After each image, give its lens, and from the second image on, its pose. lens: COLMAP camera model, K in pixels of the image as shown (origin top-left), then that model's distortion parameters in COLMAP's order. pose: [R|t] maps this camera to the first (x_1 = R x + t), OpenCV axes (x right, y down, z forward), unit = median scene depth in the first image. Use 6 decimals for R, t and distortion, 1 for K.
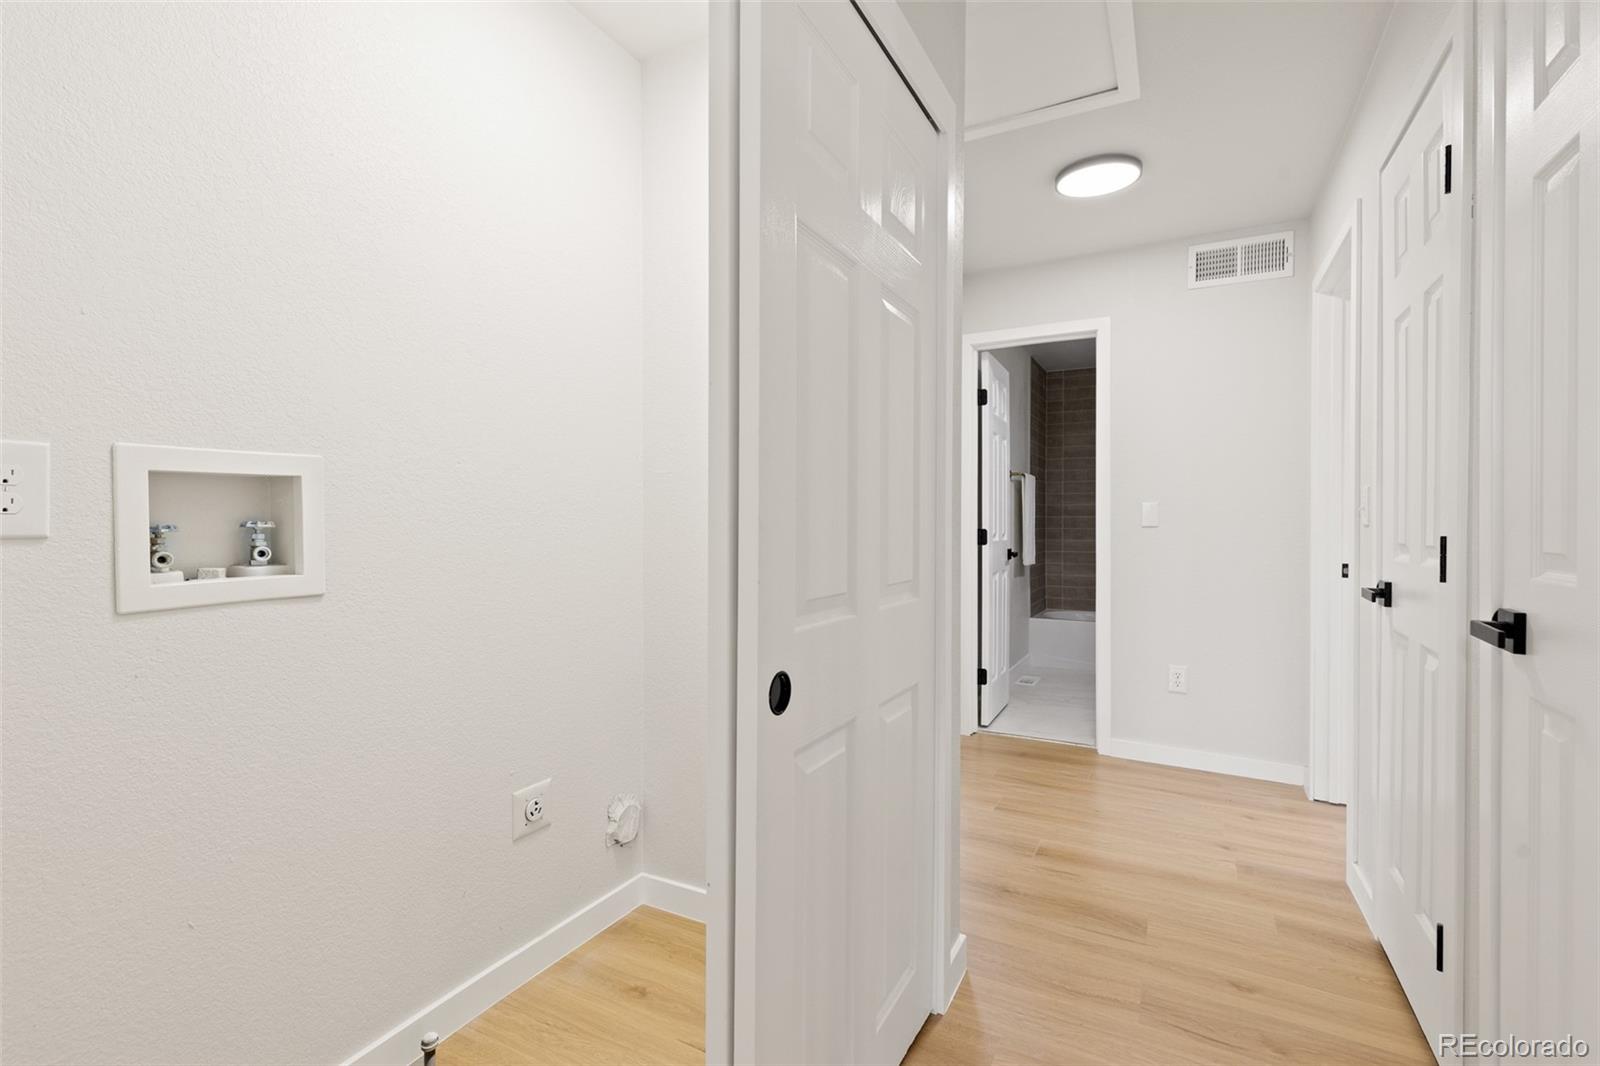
lens RADIAL K [[736.6, 0, 791.3], [0, 736.6, 520.2], [0, 0, 1]] dist [0.004274, -0.000167]
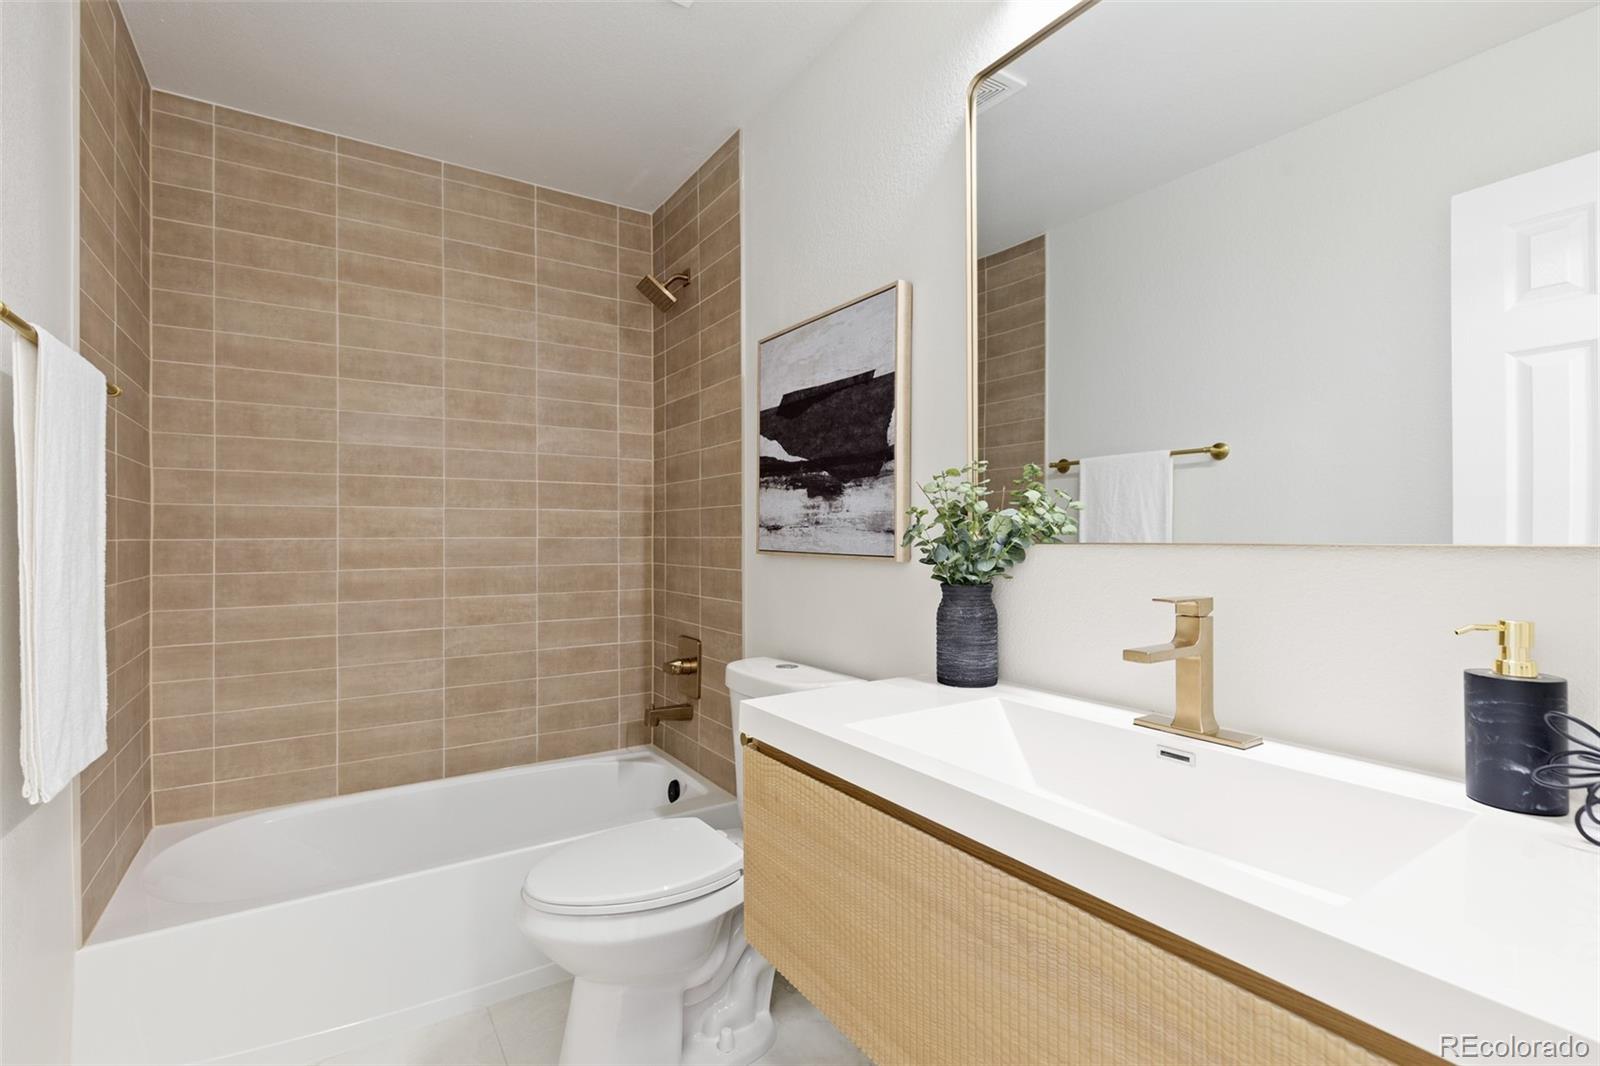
lens RADIAL K [[711.0, 0, 777.0], [0, 711.0, 535.6], [0, 0, 1]] dist [0.001415, 0.000023]
pose [[0.485804, -0.003232, 0.874062, 0.210379], [0.005995, 0.999982, 0.000366, -0.004912], [-0.874047, 0.005063, 0.485814, 0.621632]]
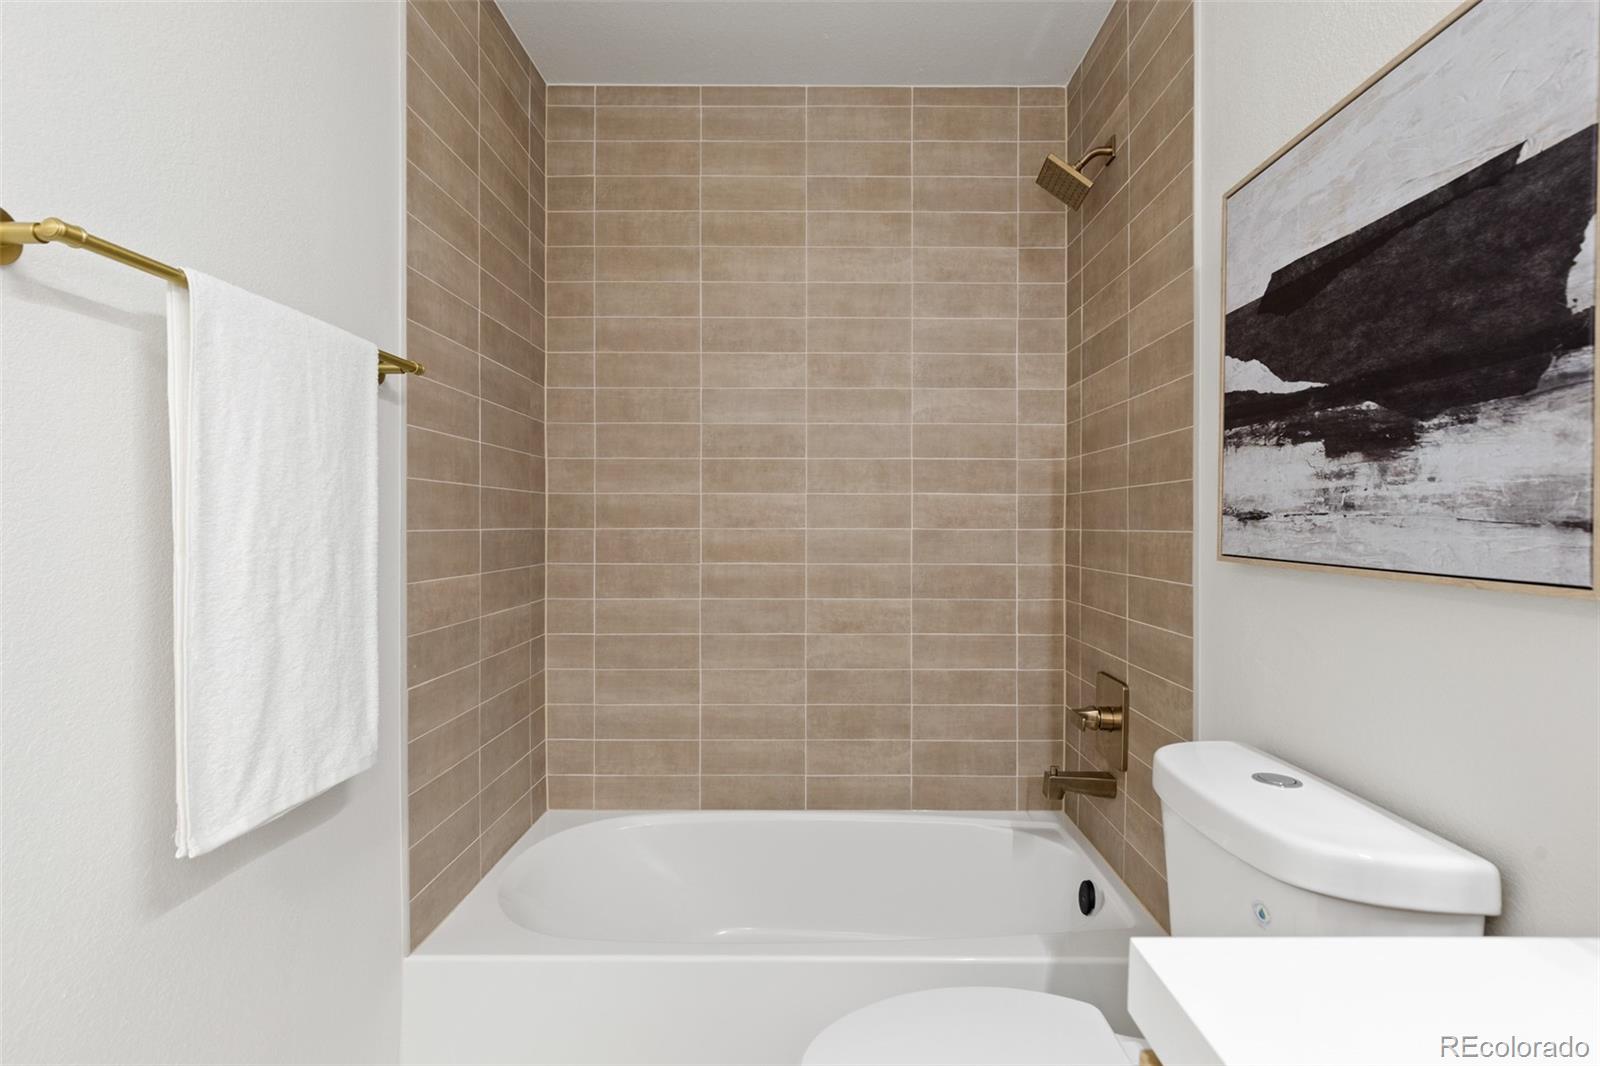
lens RADIAL K [[724.0, 0, 828.5], [0, 724.0, 527.3], [0, 0, 1]] dist [0.007045, -0.001158]
pose [[0.870814, -0.001702, 0.491609, 0.301482], [0.000878, 0.999998, 0.001907, -0.005911], [-0.491612, -0.001229, 0.870814, 0.668630]]
